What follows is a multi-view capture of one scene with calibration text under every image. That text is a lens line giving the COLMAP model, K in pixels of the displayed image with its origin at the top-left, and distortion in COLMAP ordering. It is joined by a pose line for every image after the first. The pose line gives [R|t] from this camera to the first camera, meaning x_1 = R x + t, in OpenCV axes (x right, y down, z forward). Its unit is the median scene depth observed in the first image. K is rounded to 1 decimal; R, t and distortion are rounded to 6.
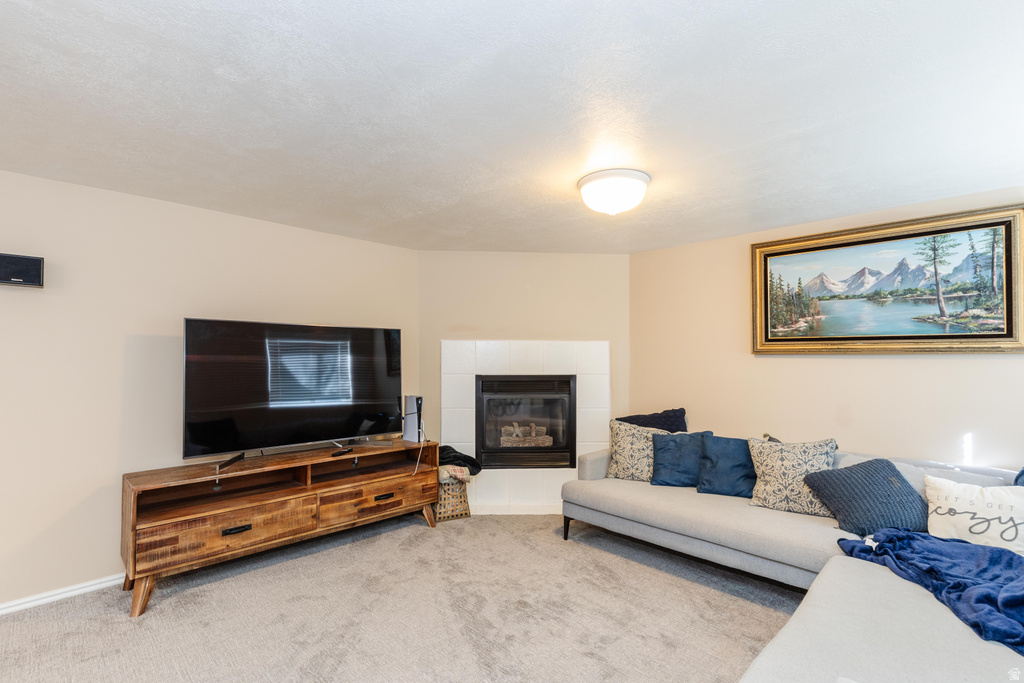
lens RADIAL K [[472.1, 0, 516.8], [0, 472.1, 343.4], [0, 0, 1]] dist [0.013709, -0.002504]
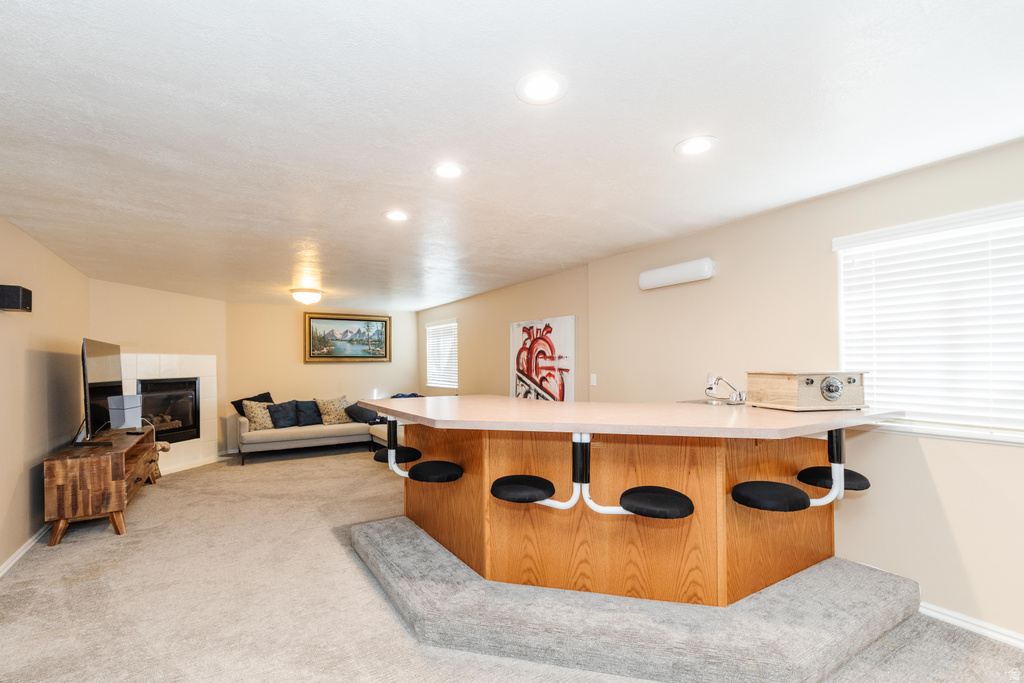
lens RADIAL K [[472.1, 0, 509.3], [0, 472.1, 357.8], [0, 0, 1]] dist [0.013709, -0.002504]
pose [[0.222921, 0.008083, 0.974803, -1.591752], [-0.018193, 0.999826, -0.004130, -0.011115], [-0.974667, -0.016814, 0.223029, -0.435552]]
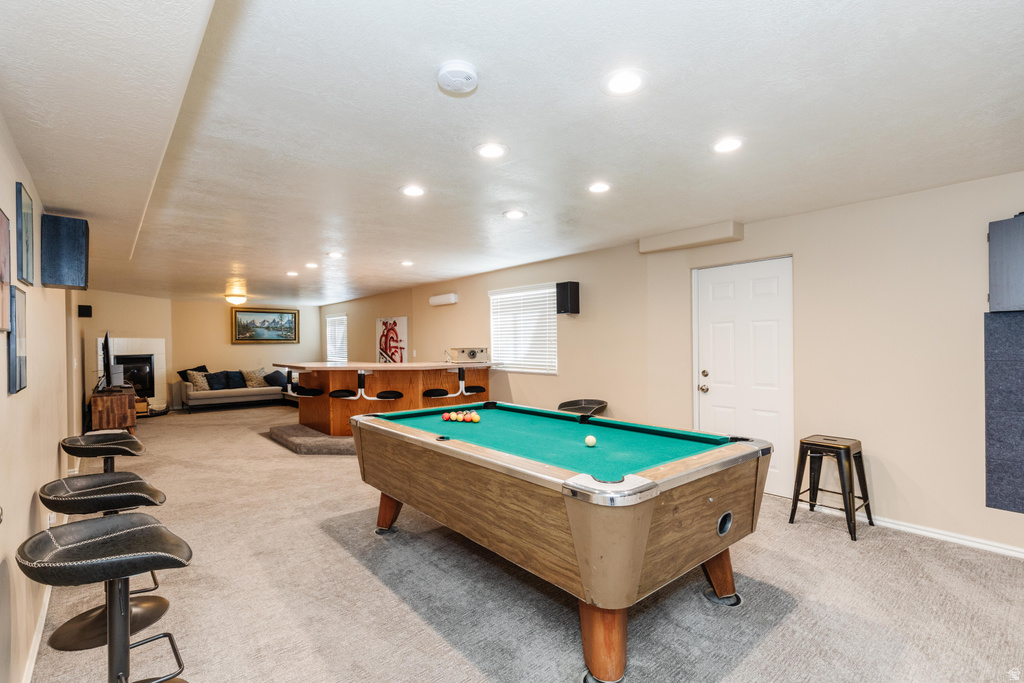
lens RADIAL K [[472.1, 0, 511.4], [0, 472.1, 344.4], [0, 0, 1]] dist [0.013709, -0.002504]
pose [[0.071200, -0.003694, 0.997455, -2.673853], [-0.018391, 0.999818, 0.005016, -0.027120], [-0.997293, -0.018702, 0.071119, -1.086406]]
